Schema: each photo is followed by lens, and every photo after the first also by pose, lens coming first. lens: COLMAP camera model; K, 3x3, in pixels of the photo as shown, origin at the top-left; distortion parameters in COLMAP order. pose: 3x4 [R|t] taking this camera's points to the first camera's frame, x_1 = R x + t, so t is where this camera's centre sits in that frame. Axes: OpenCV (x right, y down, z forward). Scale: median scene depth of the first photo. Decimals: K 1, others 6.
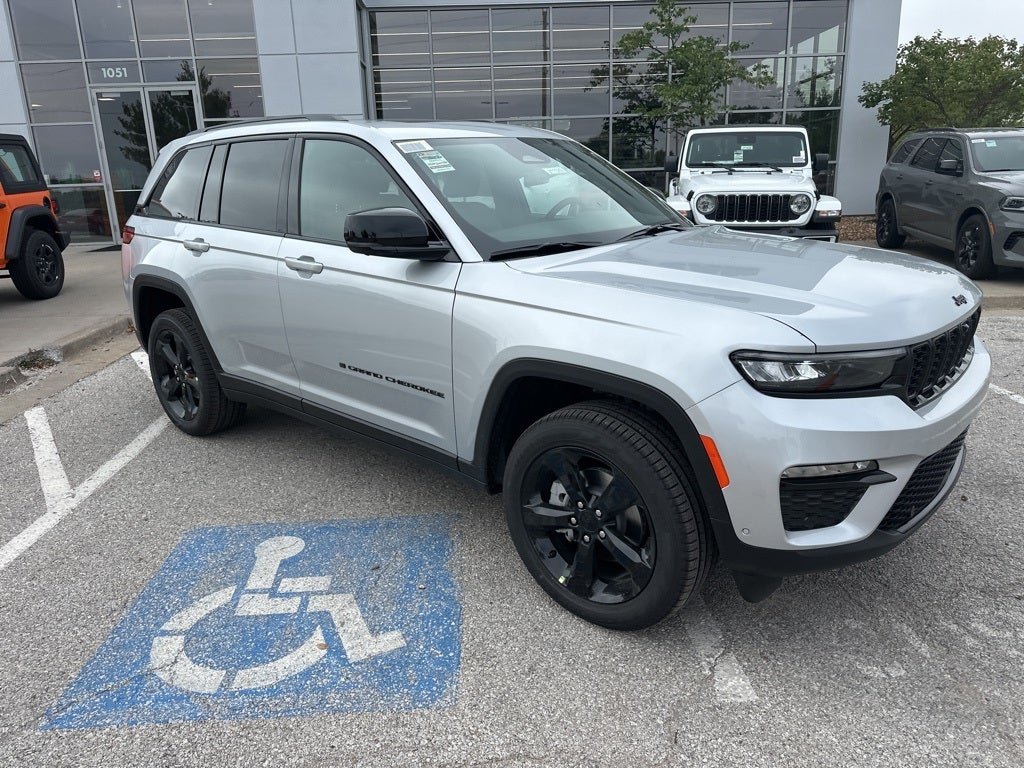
lens RADIAL K [[720.7, 0, 505.9], [0, 720.7, 384.7], [0, 0, 1]] dist [0.046298, -0.063643]
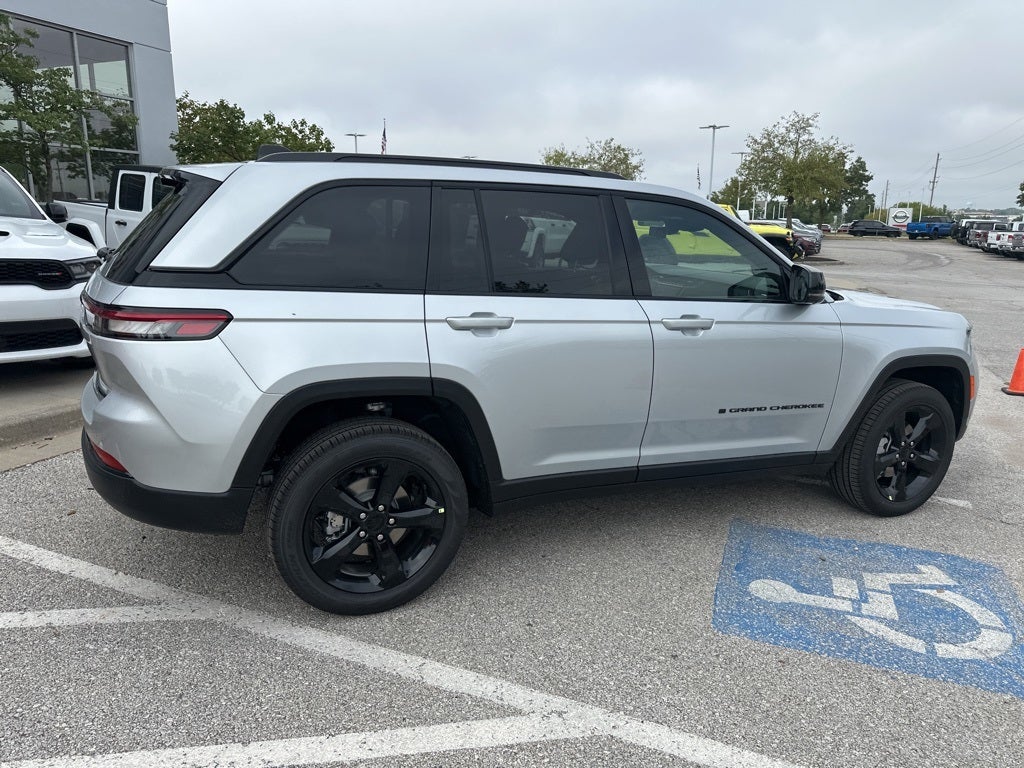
lens RADIAL K [[717.7, 0, 508.0], [0, 717.7, 374.1], [0, 0, 1]] dist [0.057185, -0.072367]
pose [[0.412517, -0.157475, 0.897235, -1.444504], [0.215813, 0.973799, 0.071690, -0.249187], [-0.885017, 0.164062, 0.435694, 0.890410]]
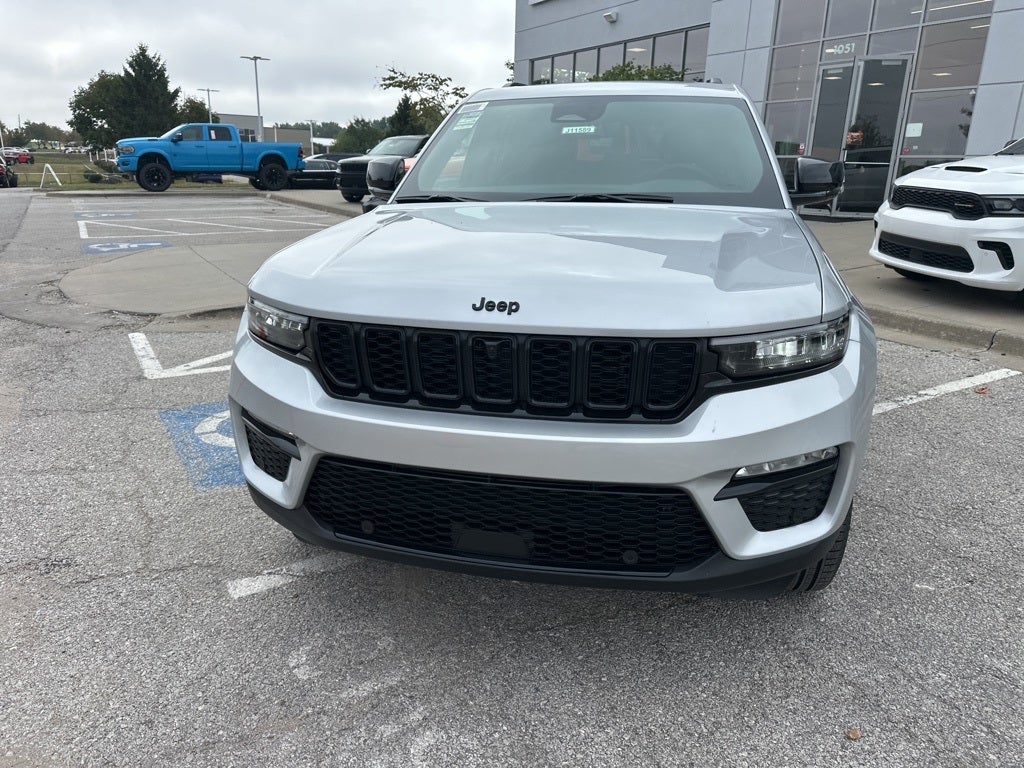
lens RADIAL K [[730.4, 0, 510.0], [0, 730.4, 367.8], [0, 0, 1]] dist [0.000736, -0.004235]
pose [[0.484258, 0.270743, -0.831981, 1.041075], [-0.264891, 0.951657, 0.155507, -0.145085], [0.833863, 0.145079, 0.532564, 0.522310]]
